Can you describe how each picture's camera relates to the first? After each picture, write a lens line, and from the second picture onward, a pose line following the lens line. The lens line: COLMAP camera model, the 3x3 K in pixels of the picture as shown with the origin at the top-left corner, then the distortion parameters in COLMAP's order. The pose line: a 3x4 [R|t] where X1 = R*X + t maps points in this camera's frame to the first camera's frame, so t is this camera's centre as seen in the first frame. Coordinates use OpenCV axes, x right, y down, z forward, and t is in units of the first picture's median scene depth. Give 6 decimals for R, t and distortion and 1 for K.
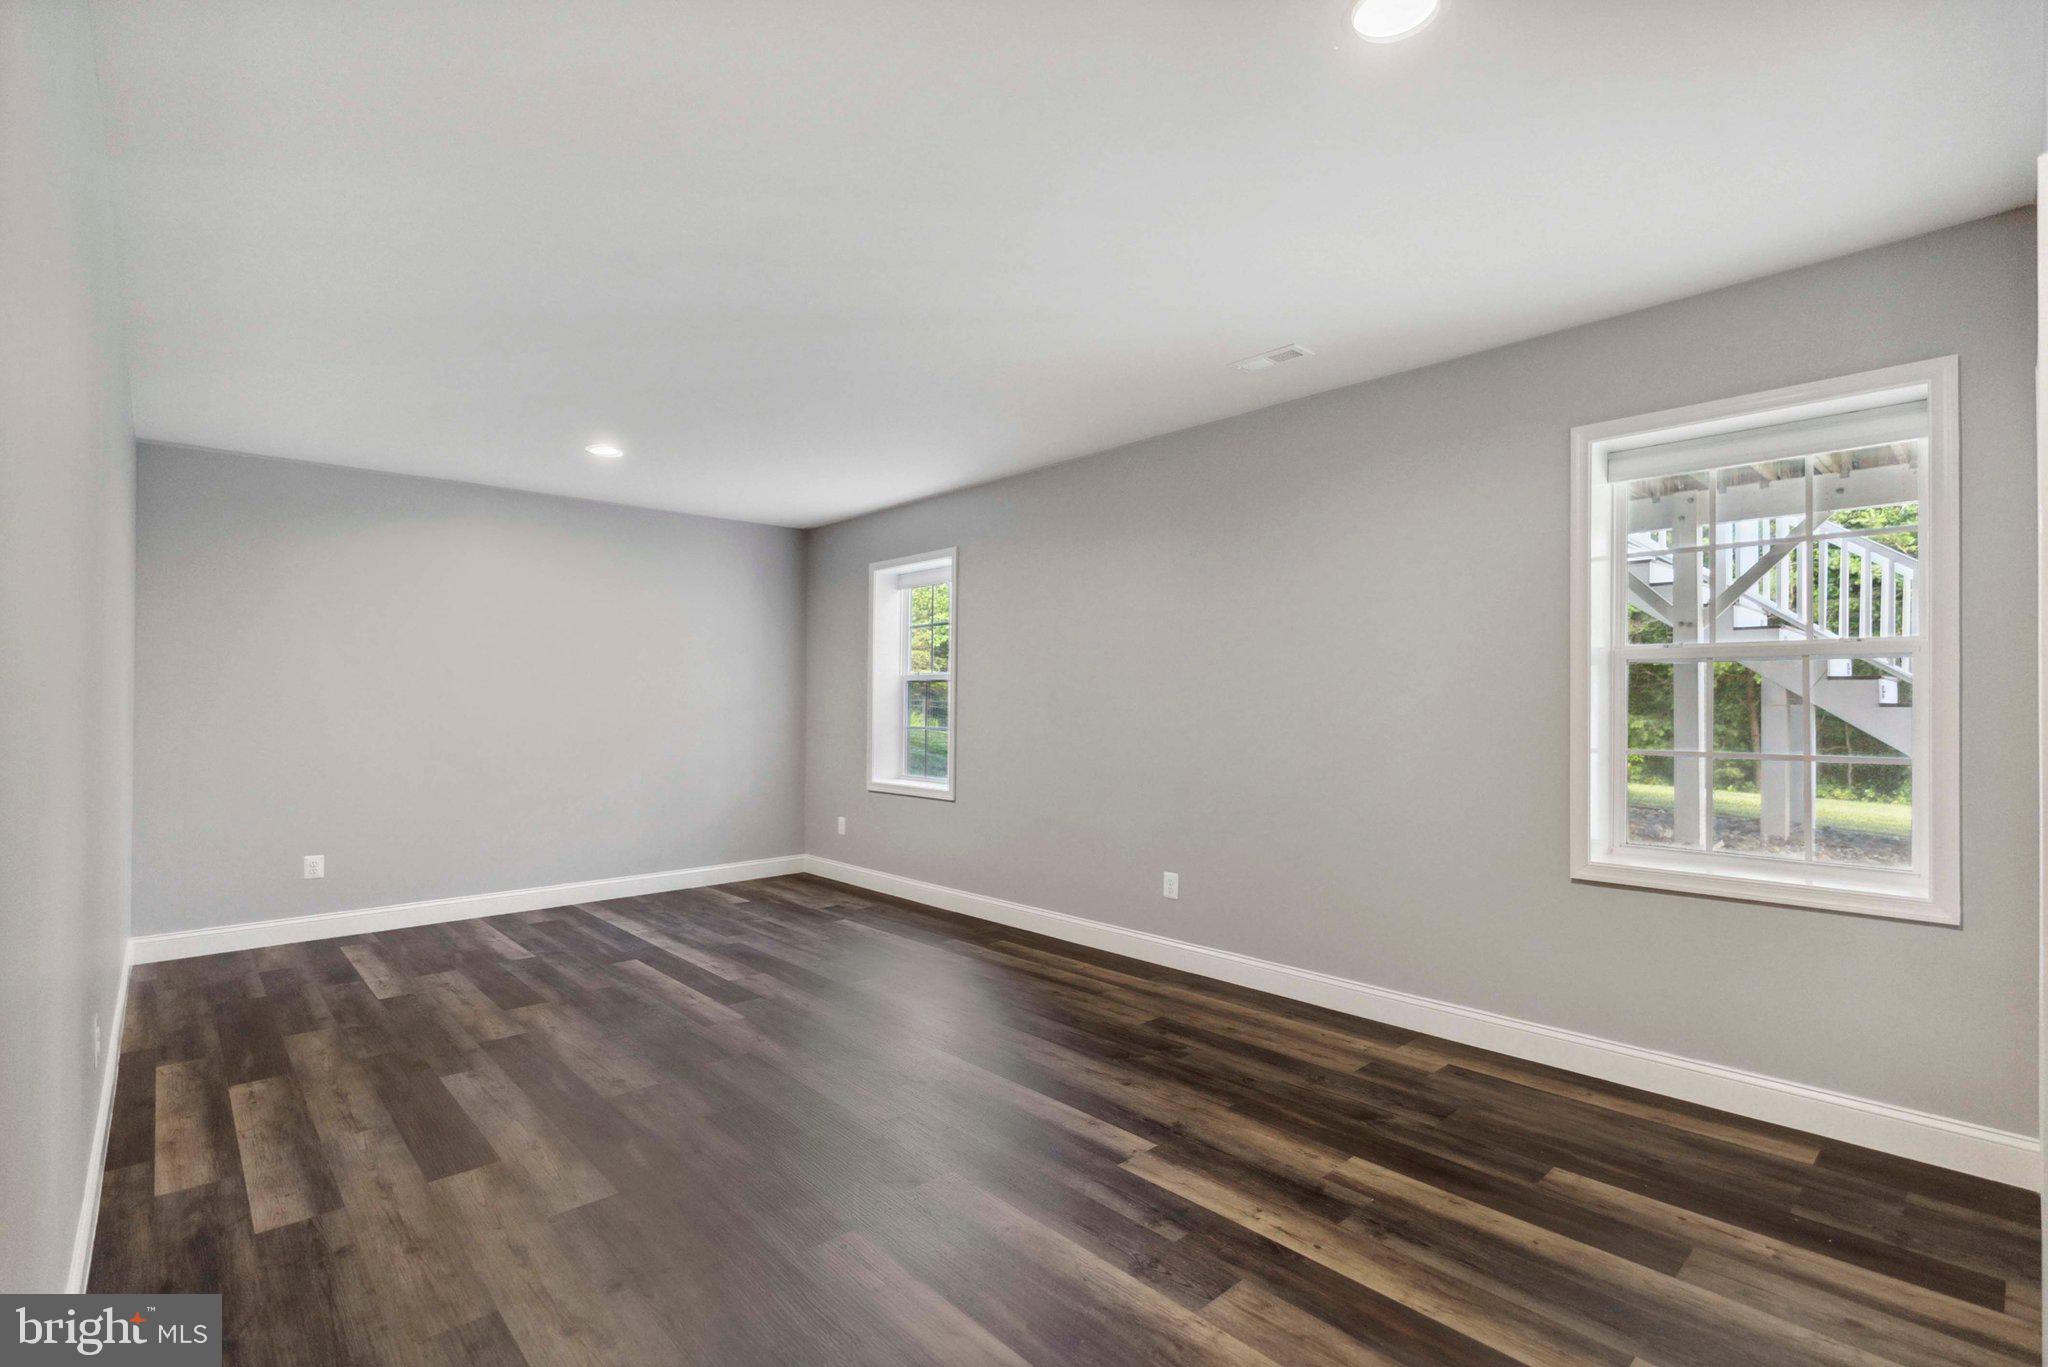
lens RADIAL K [[939.6, 0, 1025.0], [0, 939.6, 684.9], [0, 0, 1]] dist [-0.013442, 0.001157]
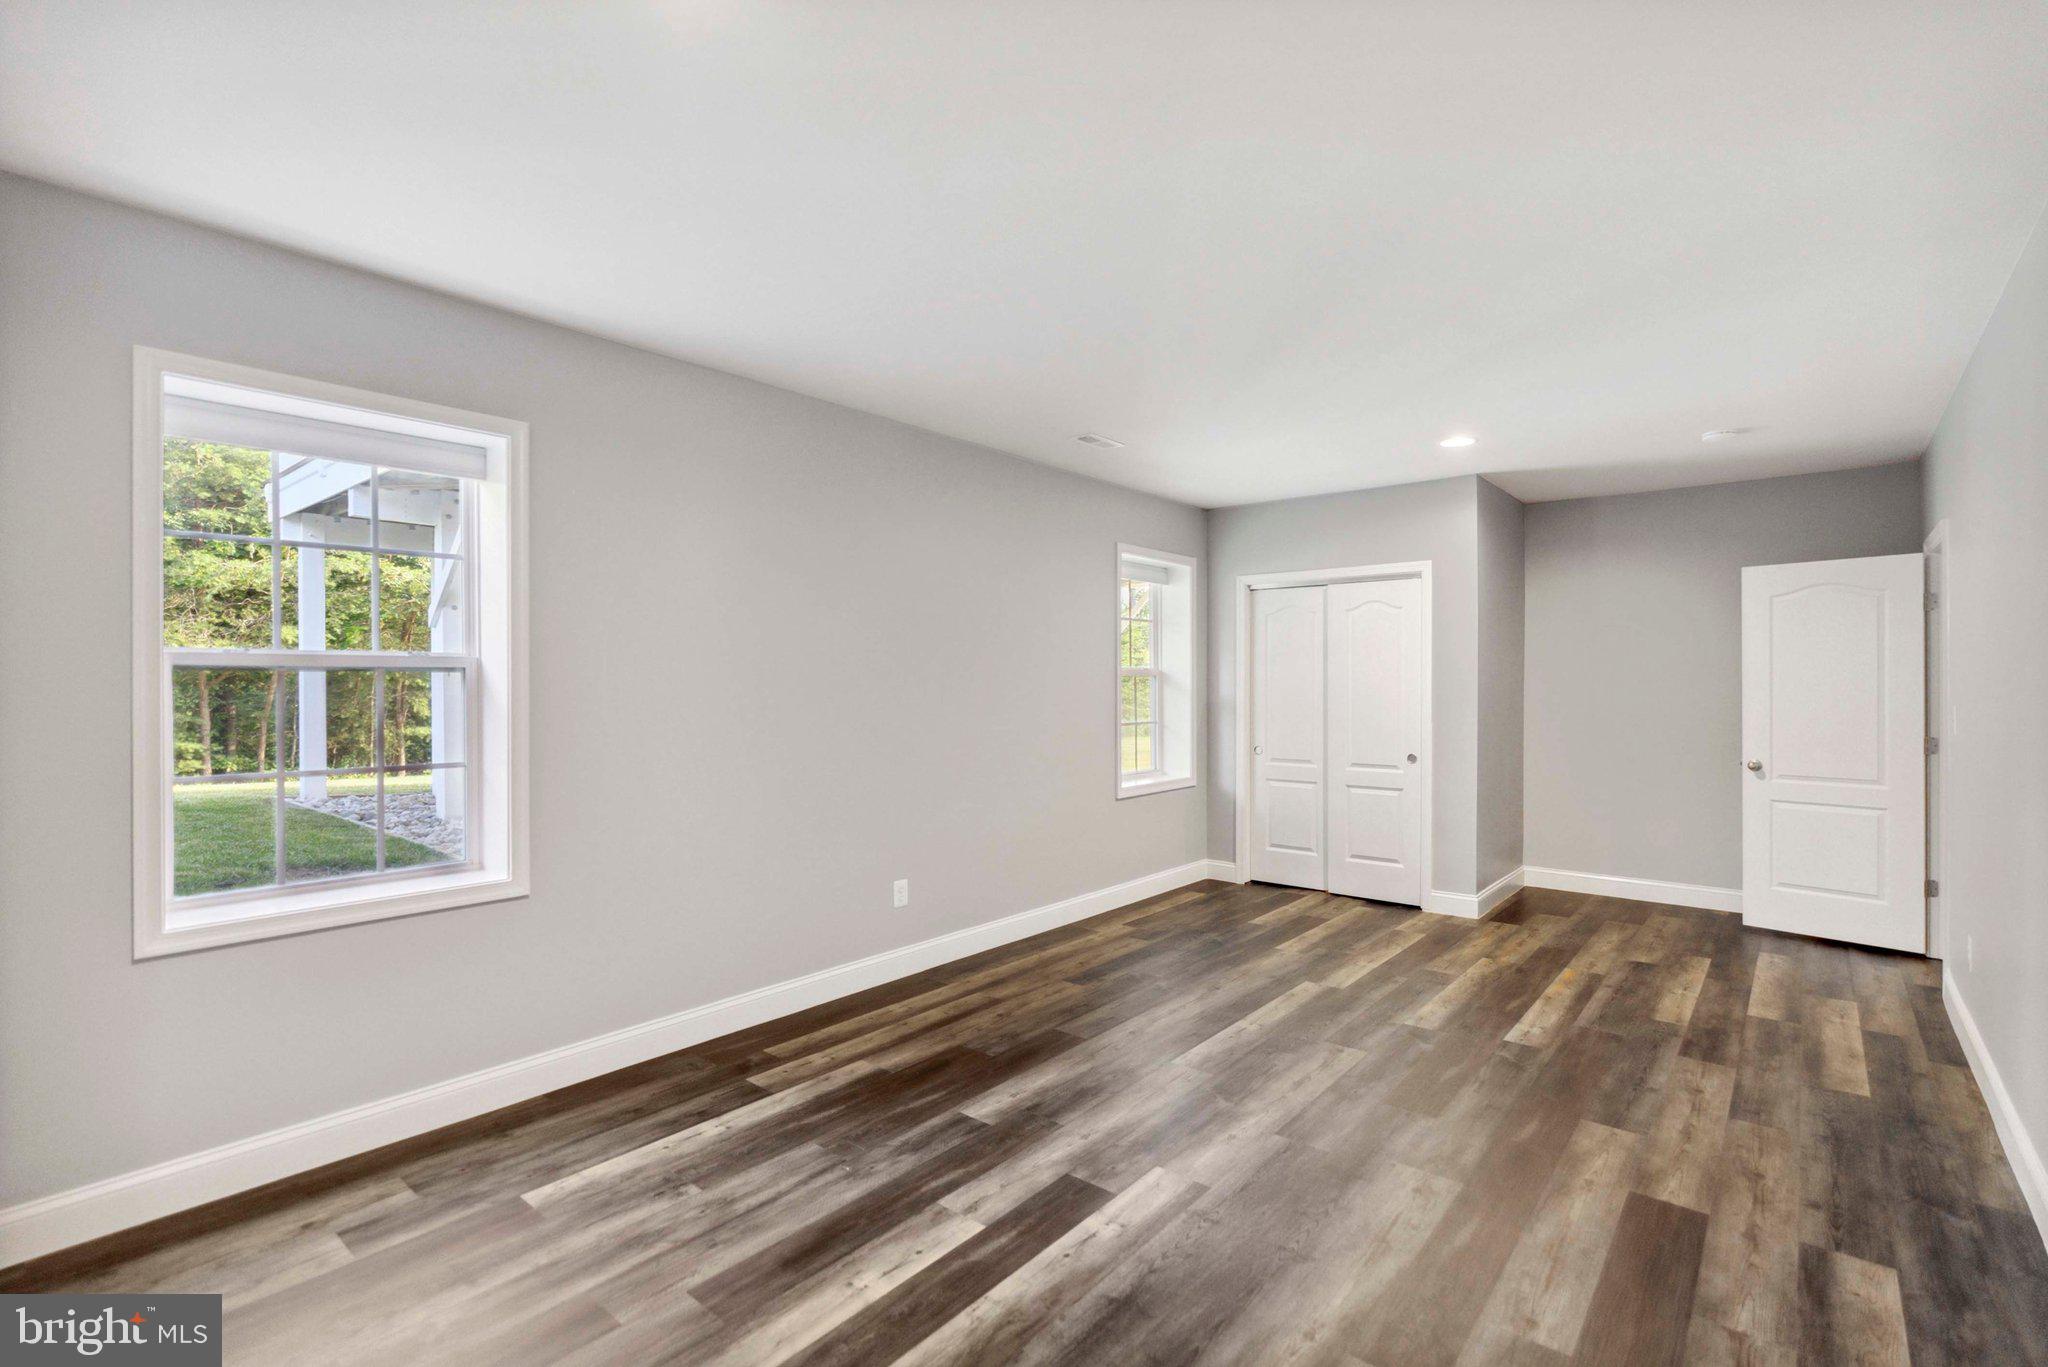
lens RADIAL K [[939.6, 0, 1024.0], [0, 939.6, 692.6], [0, 0, 1]] dist [-0.013442, 0.001157]
pose [[-0.126287, -0.010062, 0.991943, -1.289985], [-0.018150, 0.999805, 0.007831, -0.005444], [-0.991828, -0.017015, -0.126445, 1.575377]]
